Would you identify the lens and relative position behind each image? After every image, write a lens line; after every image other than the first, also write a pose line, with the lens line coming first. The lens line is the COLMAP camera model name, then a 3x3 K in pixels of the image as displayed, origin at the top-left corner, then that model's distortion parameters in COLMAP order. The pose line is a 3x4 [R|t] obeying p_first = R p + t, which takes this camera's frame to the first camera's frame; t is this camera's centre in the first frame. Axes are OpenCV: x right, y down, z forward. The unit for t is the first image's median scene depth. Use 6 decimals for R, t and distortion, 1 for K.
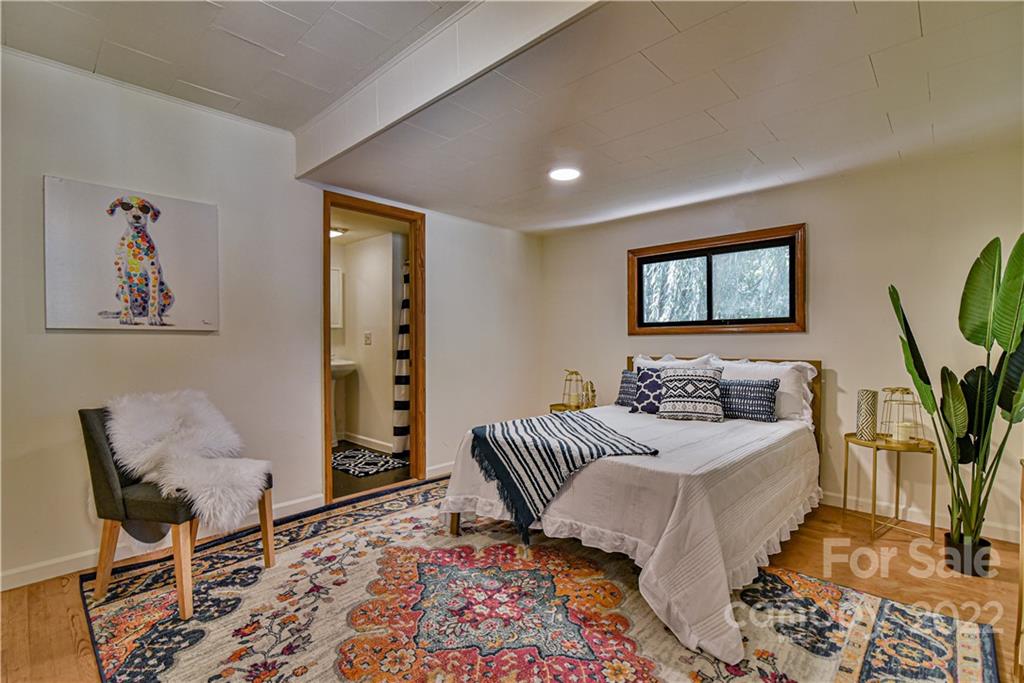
lens RADIAL K [[472.9, 0, 507.0], [0, 472.9, 344.4], [0, 0, 1]] dist [-0.022949, 0.002147]
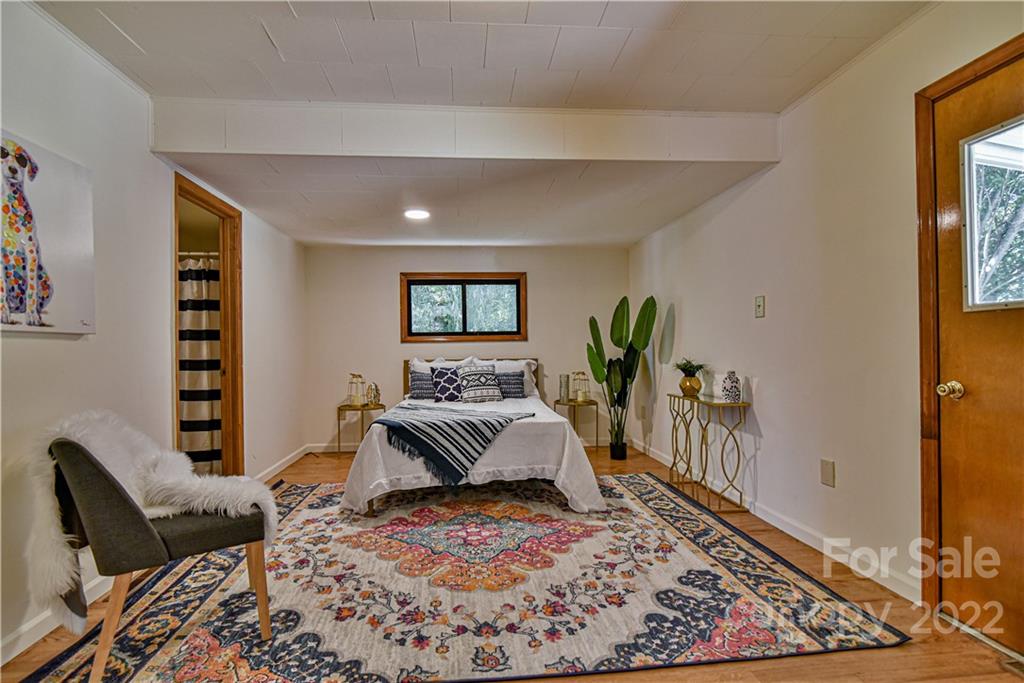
lens RADIAL K [[472.9, 0, 506.9], [0, 472.9, 343.0], [0, 0, 1]] dist [-0.022949, 0.002147]
pose [[0.659250, 0.002847, 0.751919, -0.807128], [0.012759, 0.999807, -0.014972, 0.005586], [-0.751816, 0.019464, 0.659086, -0.005177]]
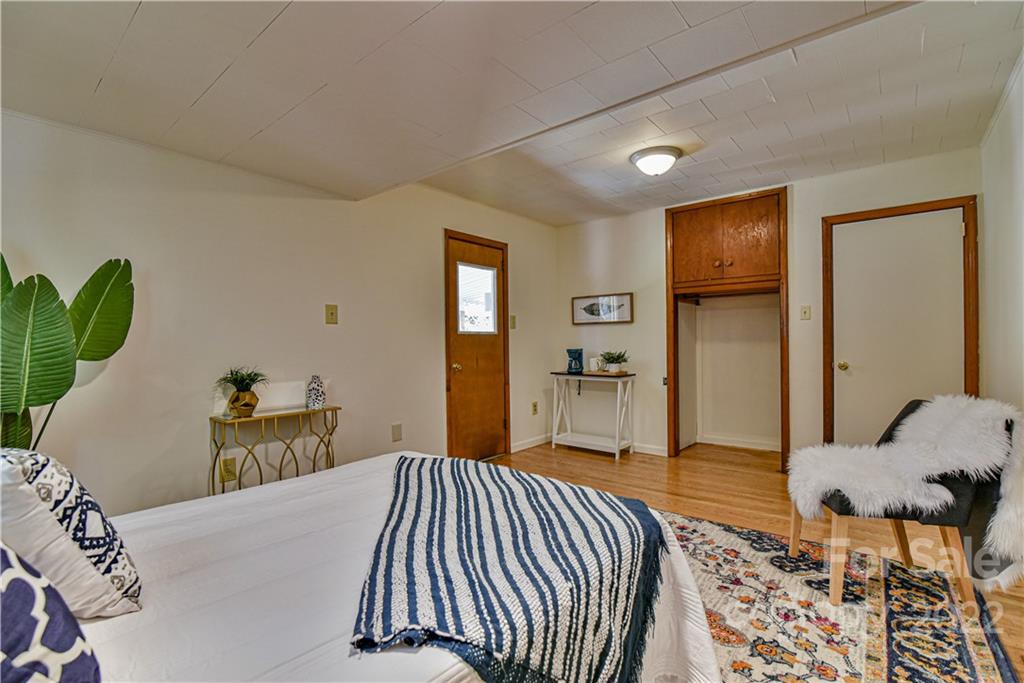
lens RADIAL K [[472.9, 0, 502.9], [0, 472.9, 345.5], [0, 0, 1]] dist [-0.022949, 0.002147]
pose [[-0.998319, 0.015593, -0.055816, 0.127106], [0.015272, 0.999864, 0.006174, -0.009012], [0.055904, 0.005311, -0.998422, 1.666411]]
